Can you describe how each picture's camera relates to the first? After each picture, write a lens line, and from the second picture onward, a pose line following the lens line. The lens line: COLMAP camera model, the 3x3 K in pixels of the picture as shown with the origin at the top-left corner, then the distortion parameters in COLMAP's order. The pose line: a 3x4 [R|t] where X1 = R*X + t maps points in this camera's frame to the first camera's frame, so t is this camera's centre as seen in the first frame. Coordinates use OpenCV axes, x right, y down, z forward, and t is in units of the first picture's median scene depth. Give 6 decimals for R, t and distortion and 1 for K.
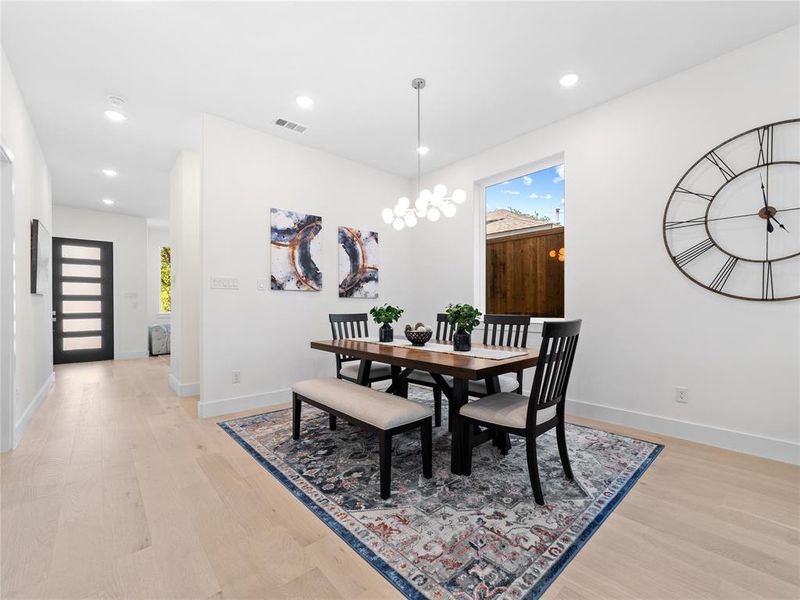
lens RADIAL K [[346.8, 0, 420.0], [0, 346.8, 308.2], [0, 0, 1]] dist [-0.013727, 0.006382]
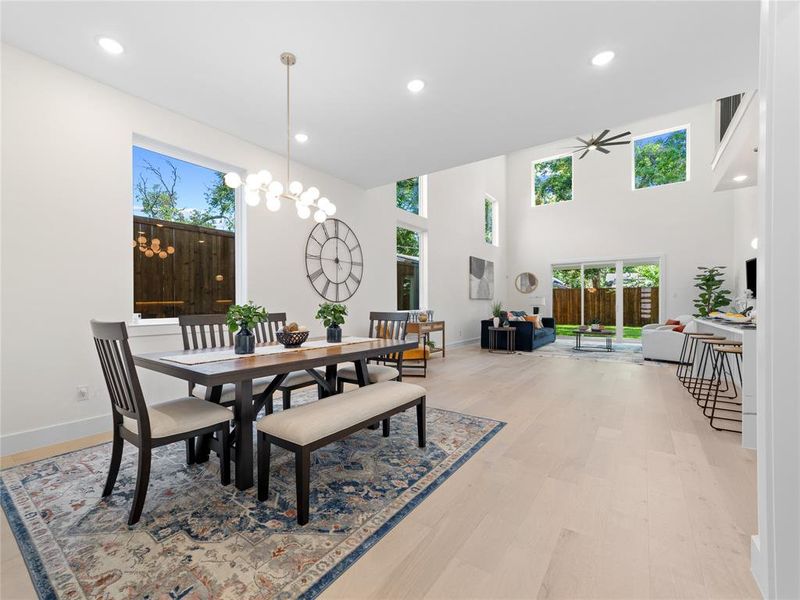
lens RADIAL K [[341.5, 0, 371.0], [0, 341.5, 303.4], [0, 0, 1]] dist [0.003410, 0.001254]
pose [[-0.144400, 0.005066, 0.989506, -0.690353], [0.005511, 0.999976, -0.004316, -0.003034], [-0.989504, 0.004830, -0.144424, 0.687074]]
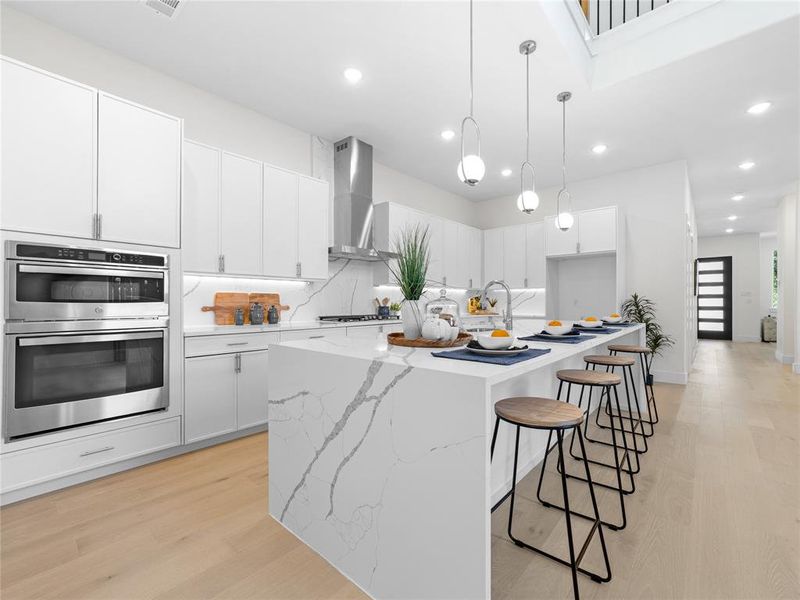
lens RADIAL K [[346.8, 0, 404.0], [0, 346.8, 301.6], [0, 0, 1]] dist [-0.013727, 0.006382]
pose [[0.092443, 0.003207, -0.995713, 0.657406], [-0.007235, 0.999971, 0.002549, -0.002458], [0.995692, 0.006968, 0.092463, -0.792842]]
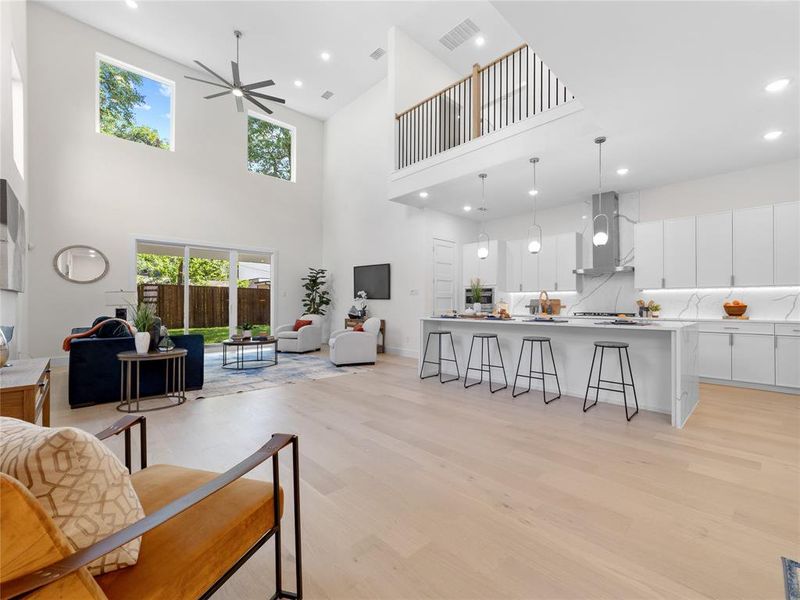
lens RADIAL K [[346.8, 0, 430.3], [0, 346.8, 300.4], [0, 0, 1]] dist [-0.013727, 0.006382]
pose [[-0.999022, 0.001509, -0.044194, 0.436110], [0.001713, 0.999988, -0.004561, -0.005369], [0.044187, -0.004633, -0.999013, 0.633740]]
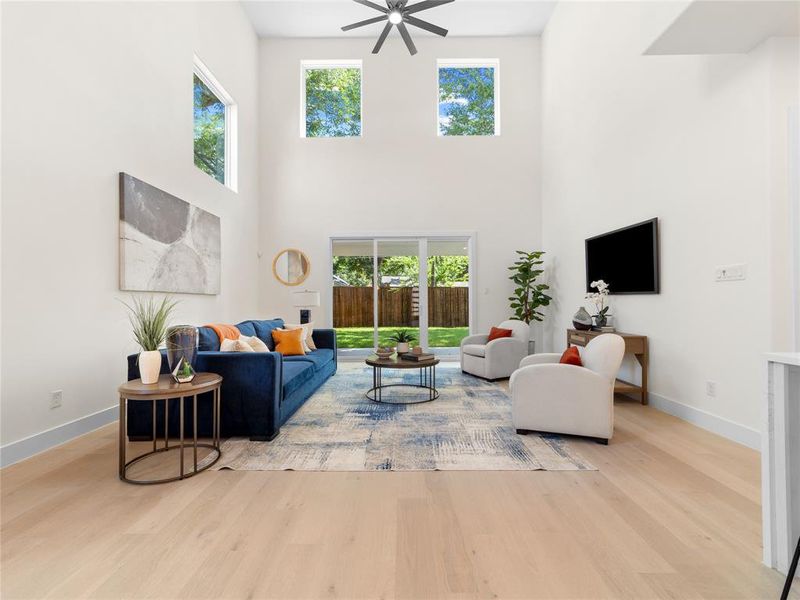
lens RADIAL K [[346.8, 0, 401.8], [0, 346.8, 300.0], [0, 0, 1]] dist [-0.013727, 0.006382]
pose [[-0.725760, 0.014662, 0.687792, 0.444317], [0.010864, 0.999892, -0.009851, -0.002372], [-0.687862, 0.000323, -0.725841, -0.182694]]
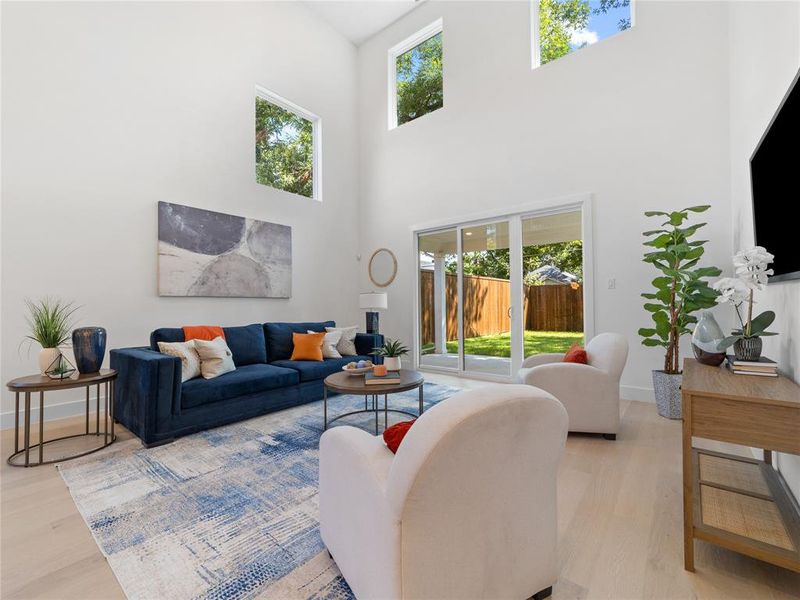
lens RADIAL K [[346.8, 0, 415.2], [0, 346.8, 300.9], [0, 0, 1]] dist [-0.013727, 0.006382]
pose [[-0.162159, 0.019556, 0.986571, 0.365054], [0.014595, 0.999742, -0.017418, 0.002280], [-0.986657, 0.011575, -0.162403, -0.913156]]
